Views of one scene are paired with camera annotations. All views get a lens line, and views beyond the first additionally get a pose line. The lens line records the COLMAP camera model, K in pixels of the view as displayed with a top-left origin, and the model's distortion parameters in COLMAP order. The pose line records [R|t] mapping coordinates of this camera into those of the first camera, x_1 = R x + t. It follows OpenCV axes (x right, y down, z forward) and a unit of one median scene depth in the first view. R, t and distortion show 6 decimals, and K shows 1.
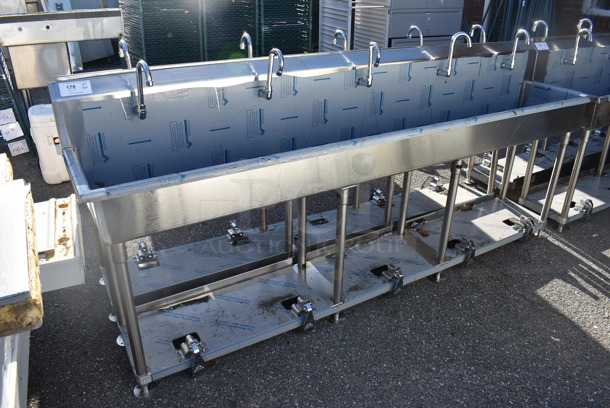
lens RADIAL K [[482.0, 0, 313.0], [0, 482.0, 204.7], [0, 0, 1]] dist [-0.107305, 0.007096]
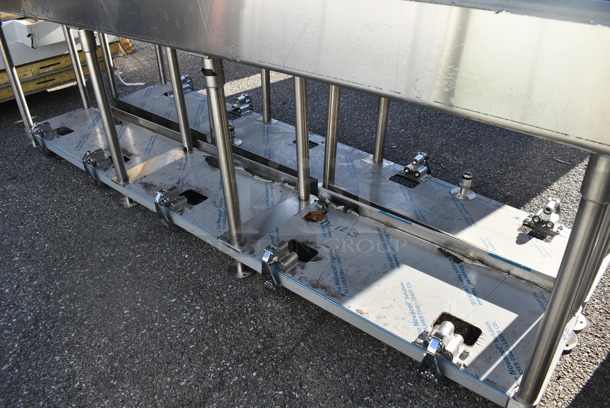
lens RADIAL K [[482.0, 0, 313.0], [0, 482.0, 204.7], [0, 0, 1]] dist [-0.107305, 0.007096]
pose [[0.331515, 0.467619, -0.819409, 0.759653], [-0.423118, 0.849972, 0.313876, -0.147031], [0.843249, 0.242652, 0.479636, 0.783285]]
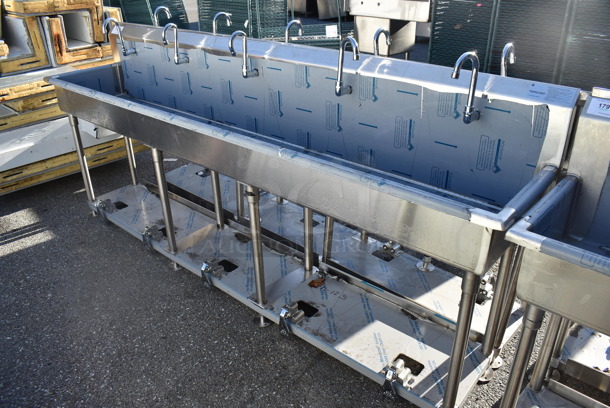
lens RADIAL K [[482.0, 0, 313.0], [0, 482.0, 204.7], [0, 0, 1]] dist [-0.107305, 0.007096]
pose [[0.322673, 0.401377, -0.857192, 0.946370], [-0.439815, 0.865507, 0.239711, -0.270328], [0.838120, 0.299657, 0.455808, 0.641816]]
